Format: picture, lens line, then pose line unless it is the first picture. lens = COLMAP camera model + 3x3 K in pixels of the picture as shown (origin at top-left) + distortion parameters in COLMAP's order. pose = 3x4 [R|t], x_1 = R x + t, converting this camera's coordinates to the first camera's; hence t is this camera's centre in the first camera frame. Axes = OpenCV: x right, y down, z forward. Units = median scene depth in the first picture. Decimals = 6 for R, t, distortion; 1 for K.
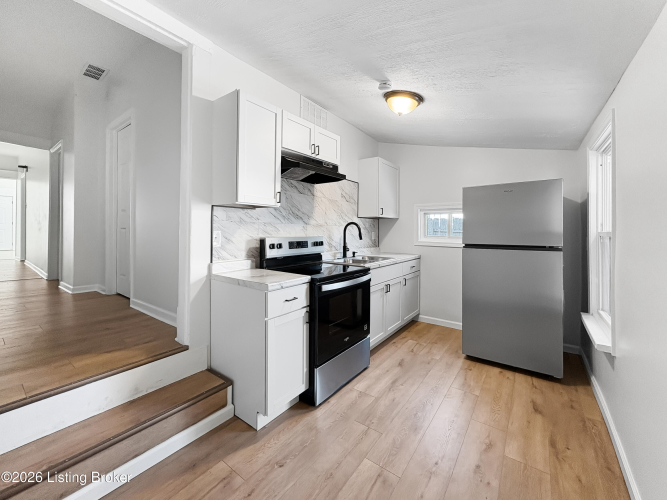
lens RADIAL K [[278.1, 0, 332.9], [0, 278.1, 229.6], [0, 0, 1]] dist [0.002300, 0.000487]
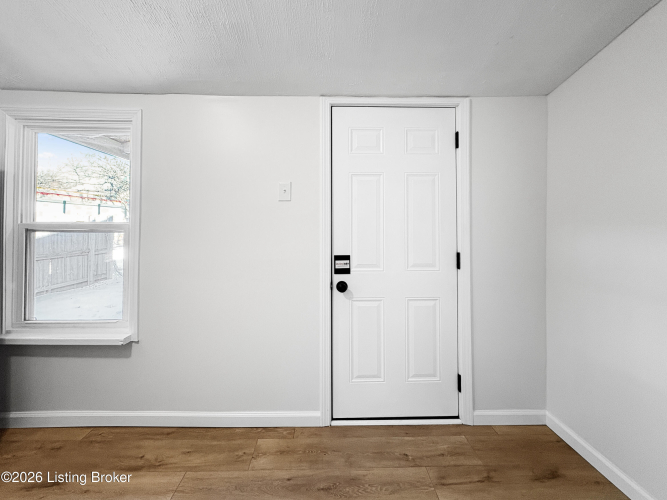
lens RADIAL K [[269.3, 0, 331.7], [0, 269.3, 218.9], [0, 0, 1]] dist [0.000448, -0.000073]
pose [[-0.603814, 0.011632, 0.797040, -0.181419], [-0.009134, 0.999727, -0.021509, 0.003768], [-0.797073, -0.020268, -0.603543, 0.731563]]
